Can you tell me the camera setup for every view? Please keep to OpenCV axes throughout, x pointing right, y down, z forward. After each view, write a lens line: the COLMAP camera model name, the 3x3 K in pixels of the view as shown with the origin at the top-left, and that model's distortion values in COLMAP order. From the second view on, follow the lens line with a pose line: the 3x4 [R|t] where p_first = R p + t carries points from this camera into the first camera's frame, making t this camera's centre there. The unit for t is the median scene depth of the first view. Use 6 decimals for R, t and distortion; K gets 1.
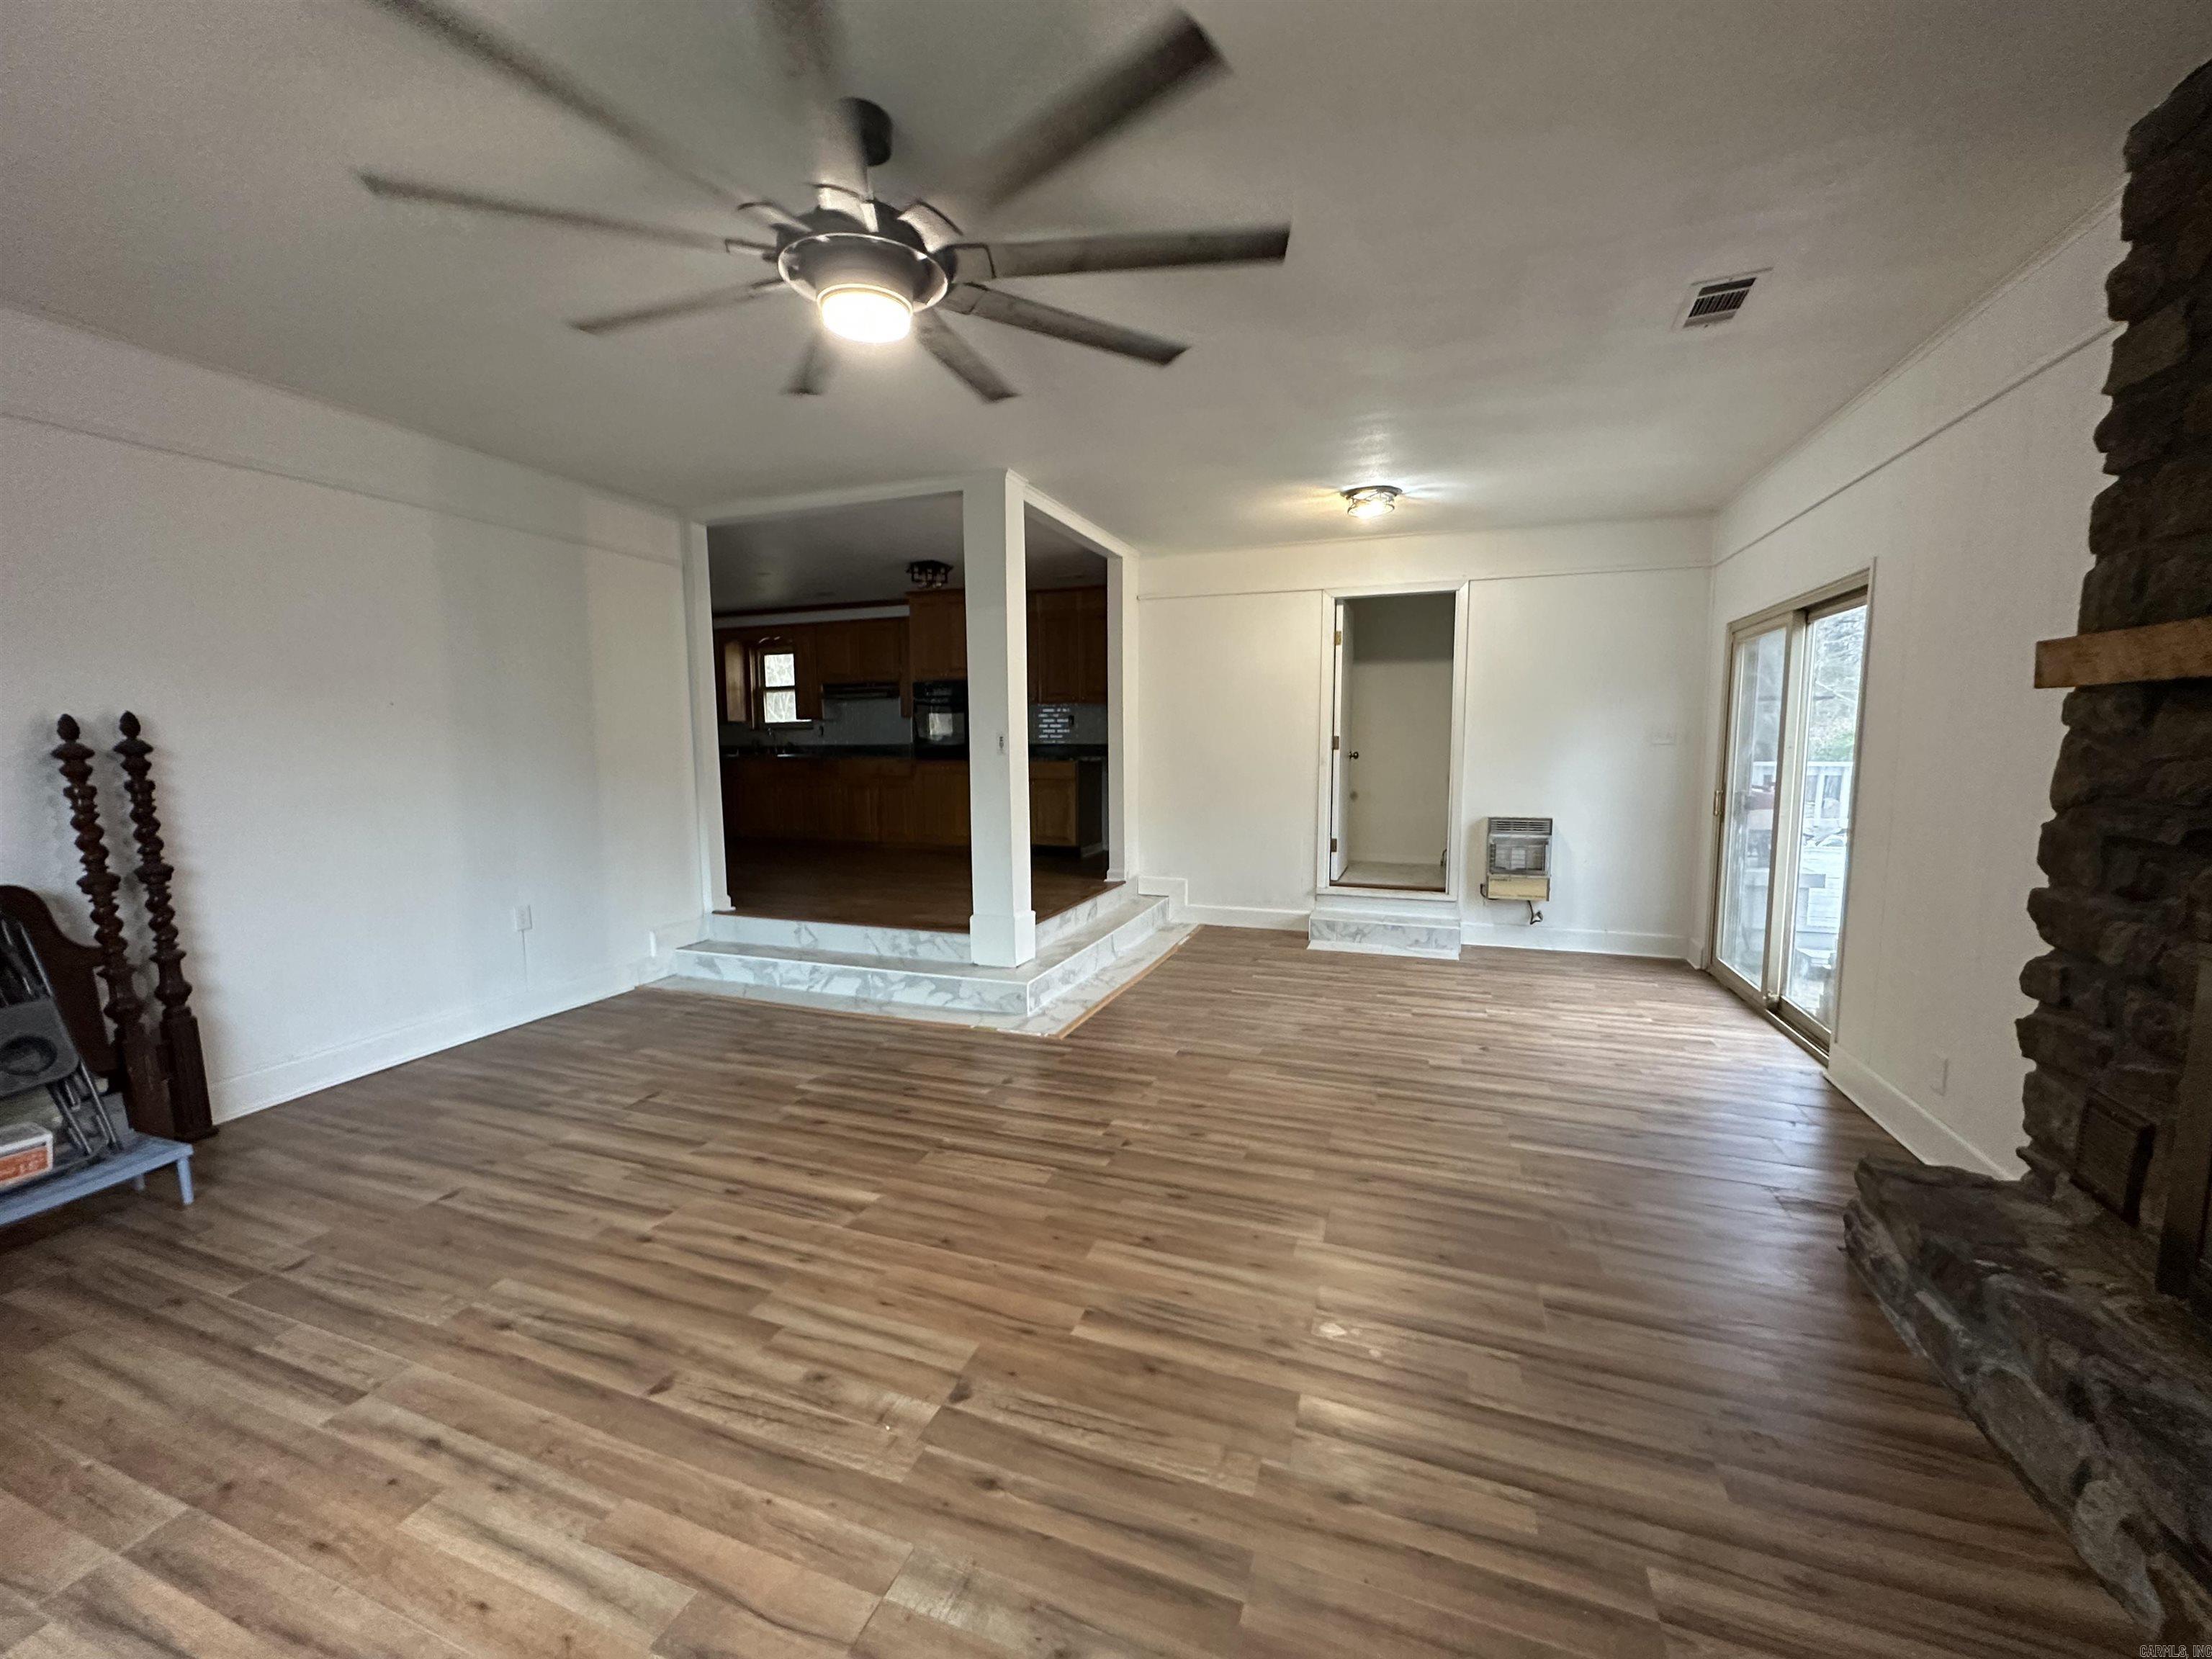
lens RADIAL K [[880.6, 0, 1104.4], [0, 880.6, 829.1], [0, 0, 1]] dist [-0.000473, 0.000514]
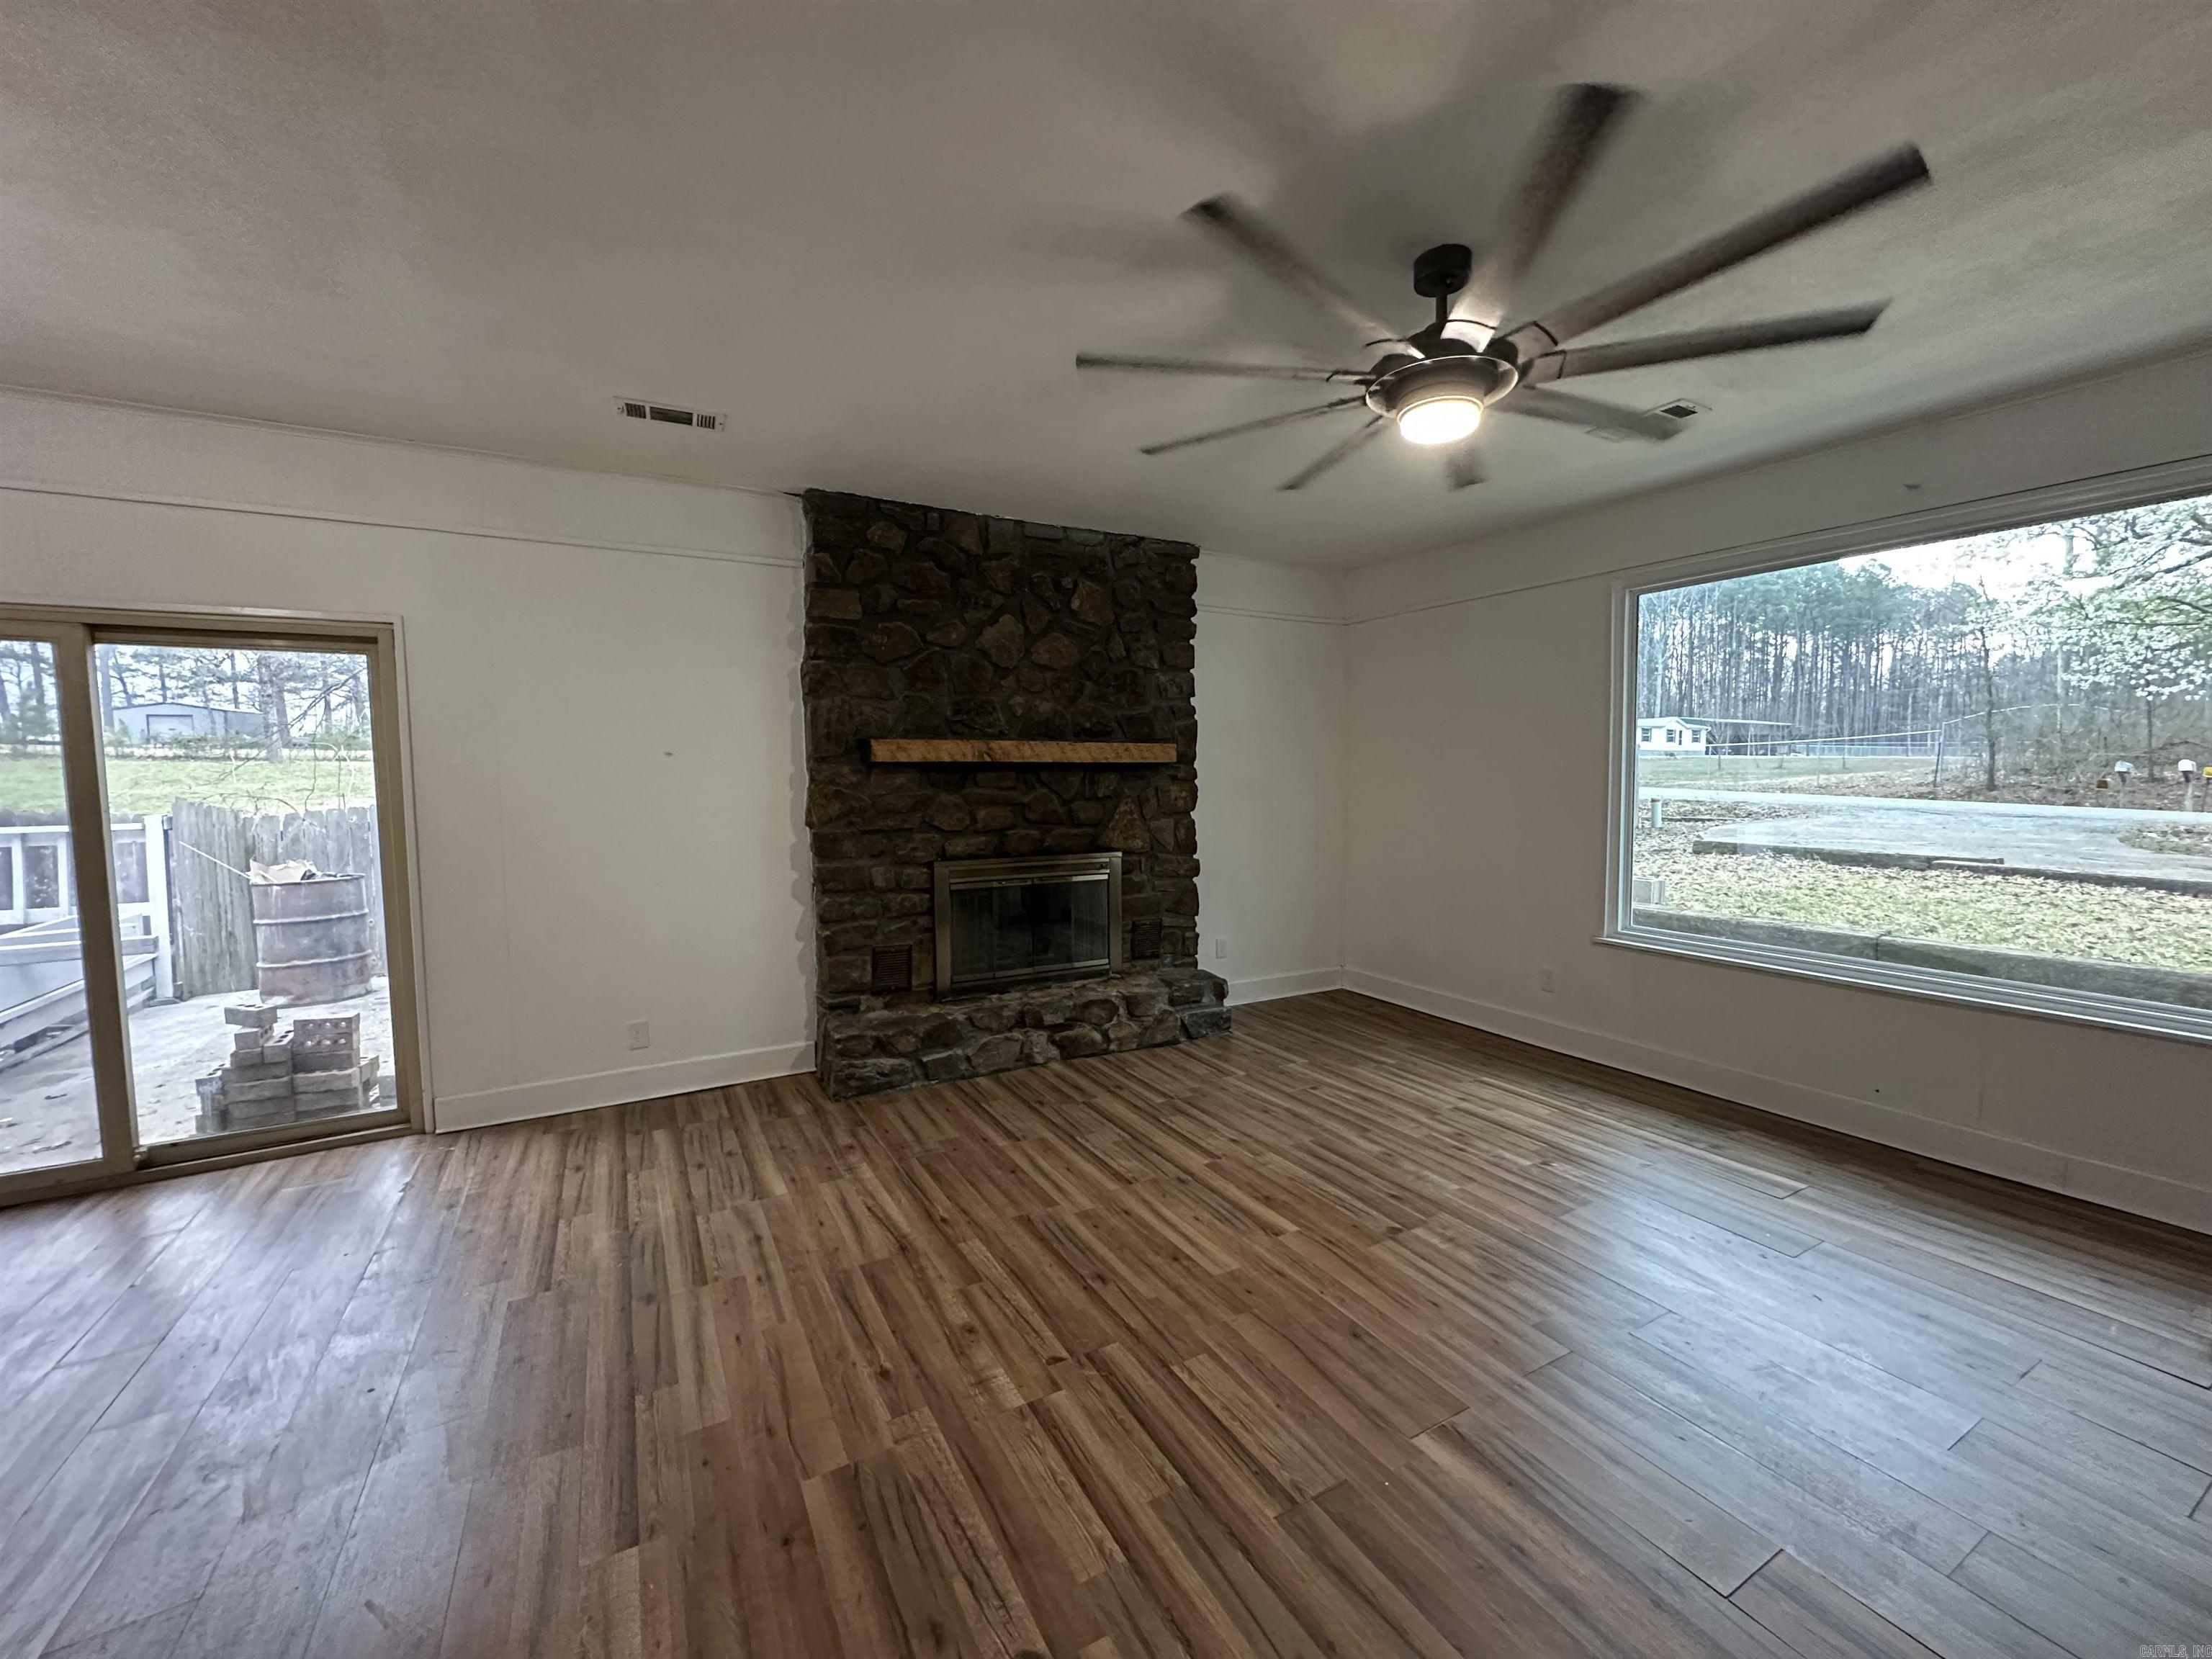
lens RADIAL K [[880.6, 0, 1102.2], [0, 880.6, 827.9], [0, 0, 1]] dist [-0.000473, 0.000514]
pose [[-0.757875, -0.032951, 0.651568, -0.498490], [0.081753, 0.986055, 0.144958, -0.185571], [-0.647258, 0.163127, -0.744612, 1.574681]]
